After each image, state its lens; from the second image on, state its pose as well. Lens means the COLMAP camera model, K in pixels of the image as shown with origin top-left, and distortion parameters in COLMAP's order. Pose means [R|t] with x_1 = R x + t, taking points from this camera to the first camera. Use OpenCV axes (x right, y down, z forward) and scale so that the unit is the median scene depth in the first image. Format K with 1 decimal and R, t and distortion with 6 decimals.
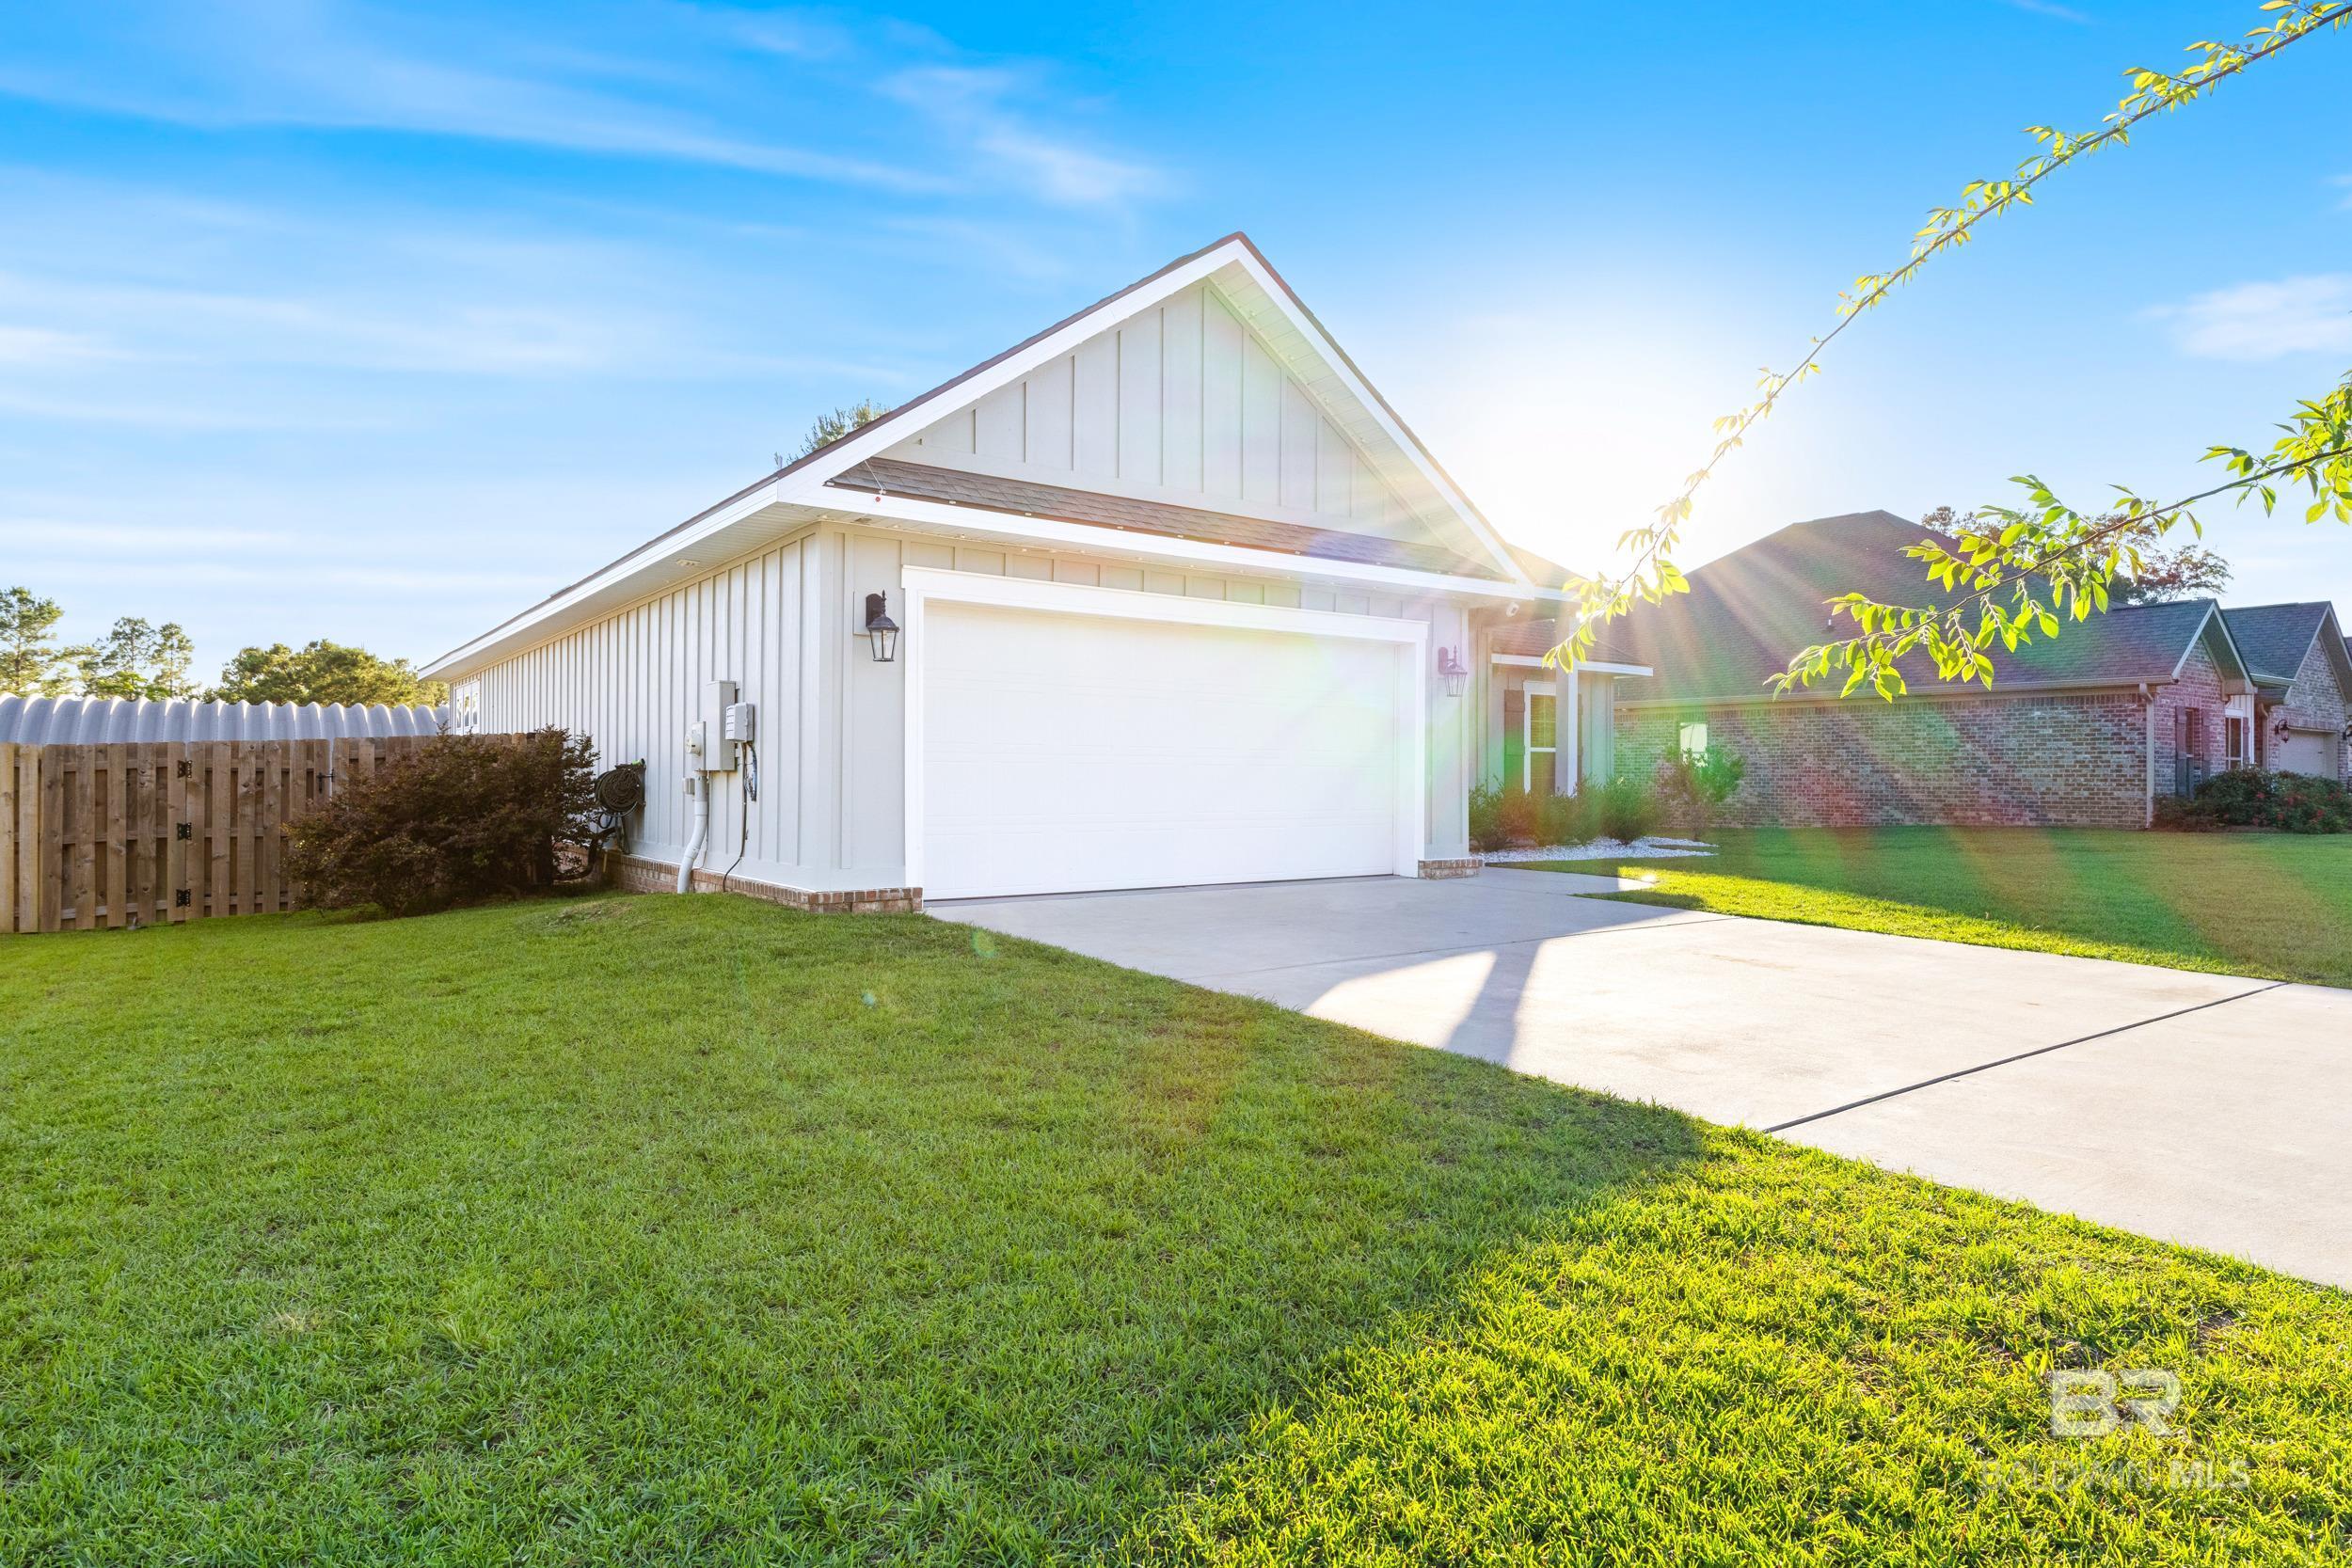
lens RADIAL K [[1343.9, 0, 1176.0], [0, 1343.9, 784.0], [0, 0, 1]] dist [-0.002106, -0.000239]
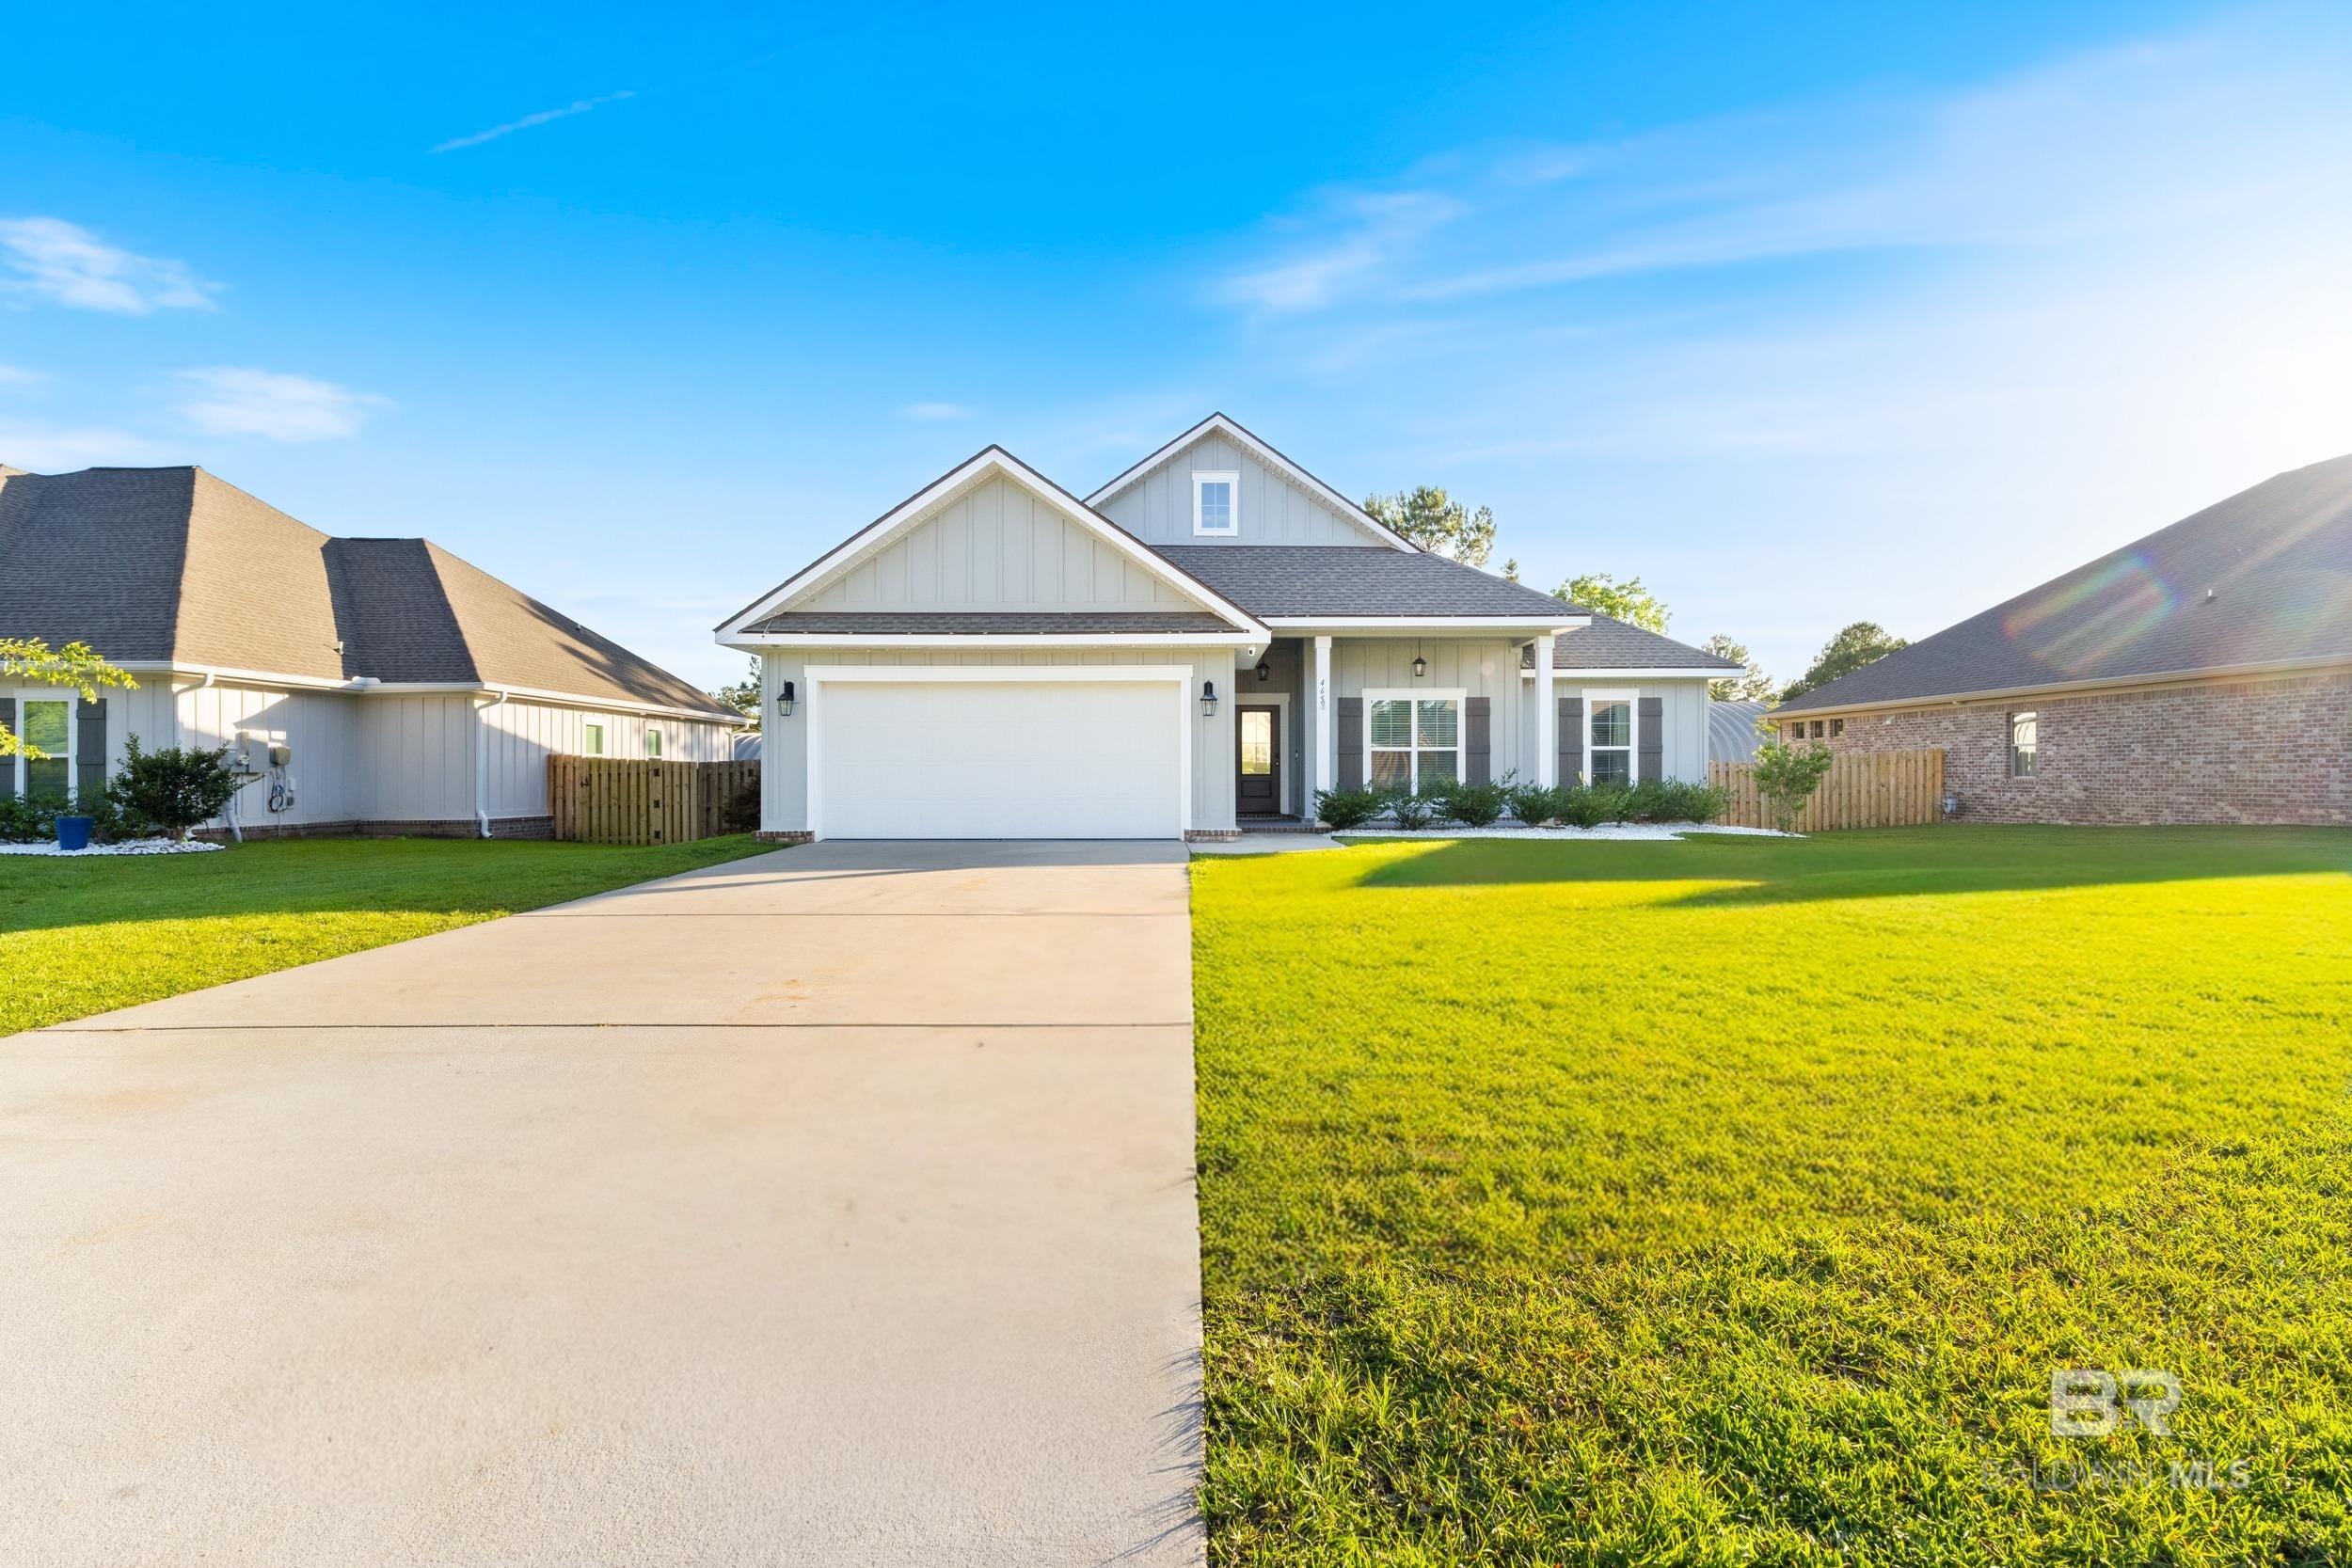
lens RADIAL K [[1081.2, 0, 1176.0], [0, 1081.2, 784.0], [0, 0, 1]] dist [-0.000069, -0.000004]
pose [[0.793181, -0.001410, -0.608984, 0.437101], [0.001670, 0.999999, -0.000141, 0.003910], [0.608983, -0.000905, 0.793183, 0.029766]]
